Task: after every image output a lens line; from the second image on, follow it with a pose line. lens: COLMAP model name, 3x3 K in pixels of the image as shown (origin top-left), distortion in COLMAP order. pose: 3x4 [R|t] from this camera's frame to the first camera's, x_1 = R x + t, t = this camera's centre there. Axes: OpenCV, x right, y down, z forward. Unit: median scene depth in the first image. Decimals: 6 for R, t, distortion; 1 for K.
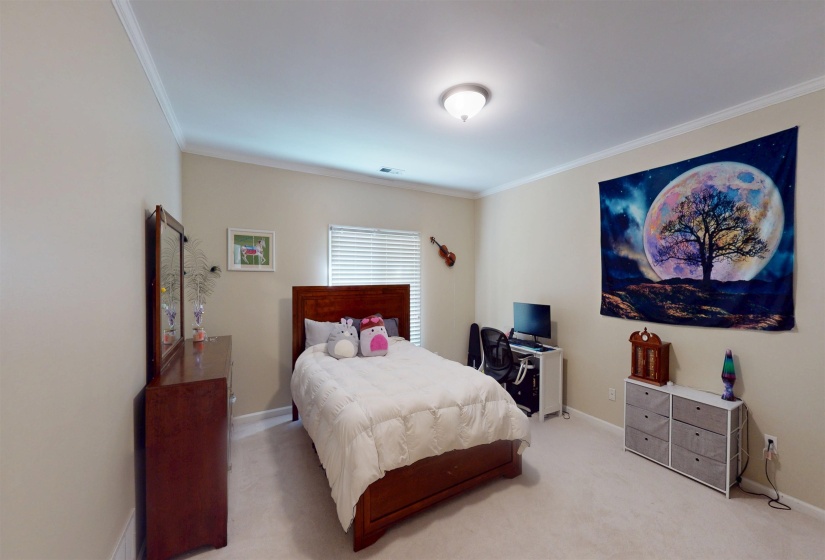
lens RADIAL K [[302.9, 0, 412.5], [0, 302.9, 280.0], [0, 0, 1]] dist [0.000229, 0.000070]
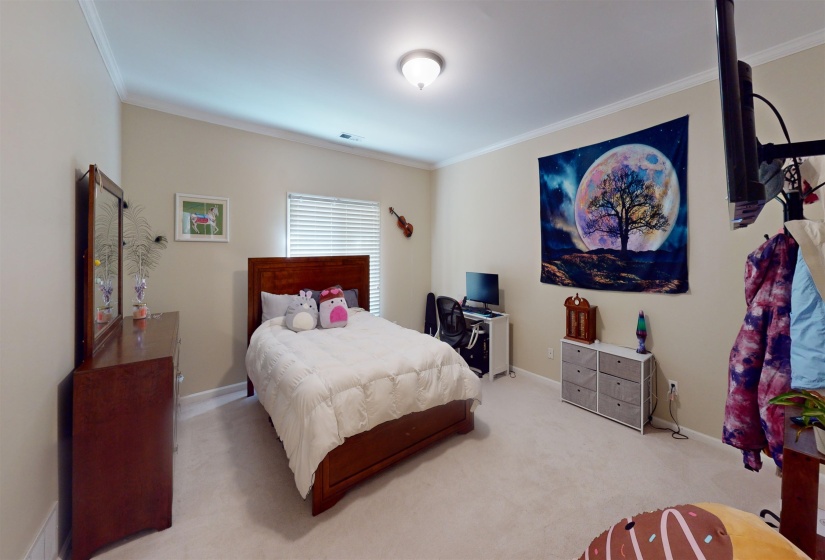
lens RADIAL K [[289.4, 0, 412.5], [0, 289.4, 280.0], [0, 0, 1]] dist [0.000331, -0.000019]
pose [[0.990282, -0.000082, 0.139077, -0.000331], [0.002025, 0.999902, -0.013825, 0.119192], [-0.139062, 0.013972, 0.990185, 0.001647]]
